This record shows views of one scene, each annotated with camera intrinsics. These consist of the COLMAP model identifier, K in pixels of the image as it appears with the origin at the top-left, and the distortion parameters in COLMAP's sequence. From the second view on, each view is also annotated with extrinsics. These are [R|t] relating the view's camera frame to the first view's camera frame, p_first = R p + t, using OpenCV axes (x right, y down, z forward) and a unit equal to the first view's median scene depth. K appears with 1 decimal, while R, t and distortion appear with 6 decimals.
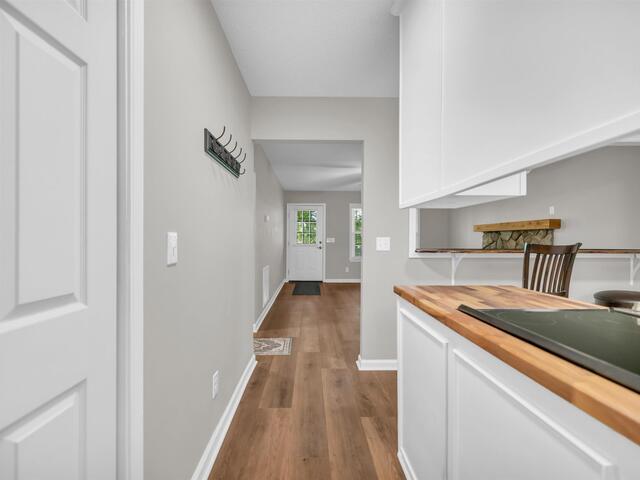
lens RADIAL K [[304.3, 0, 315.4], [0, 304.3, 238.4], [0, 0, 1]] dist [0.001557, 0.000192]
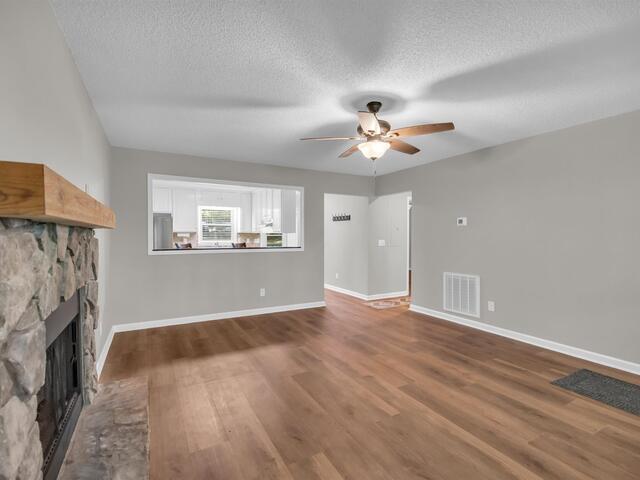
lens RADIAL K [[304.3, 0, 315.4], [0, 304.3, 238.4], [0, 0, 1]] dist [0.001557, 0.000192]
pose [[-0.886554, -0.002745, -0.462617, 0.510264], [-0.006458, 0.999958, 0.006442, -0.013460], [0.462580, 0.008699, -0.886535, 1.247072]]
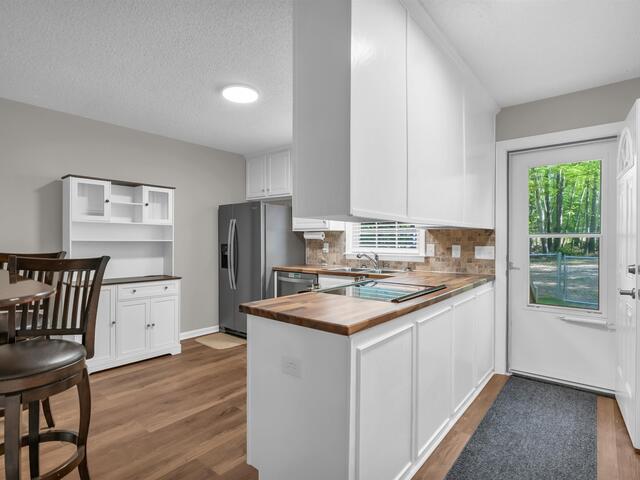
lens RADIAL K [[339.4, 0, 320.0], [0, 339.4, 240.0], [0, 0, 1]] dist [0.000214, 0.000069]
pose [[-0.757062, -0.008941, 0.653282, -0.048807], [-0.005045, 0.999957, 0.007840, -0.013506], [-0.653324, 0.002640, -0.757074, 0.440467]]
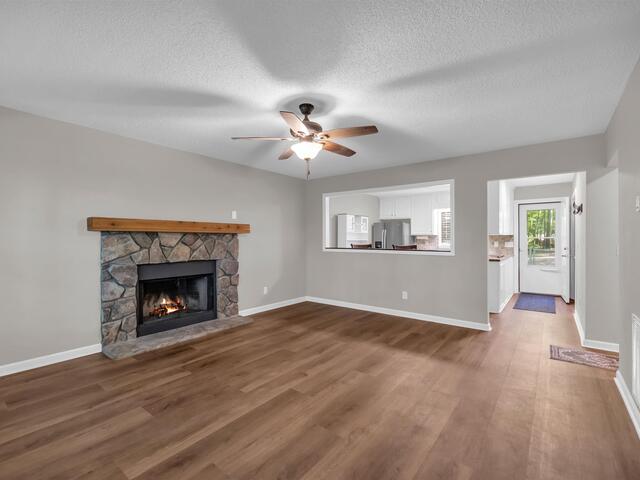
lens RADIAL K [[304.3, 0, 315.4], [0, 304.3, 238.4], [0, 0, 1]] dist [0.001557, 0.000192]
pose [[-0.773141, -0.005128, 0.634213, -0.062888], [-0.005166, 0.999985, 0.001788, -0.012839], [-0.634213, -0.001894, -0.773156, 1.231449]]
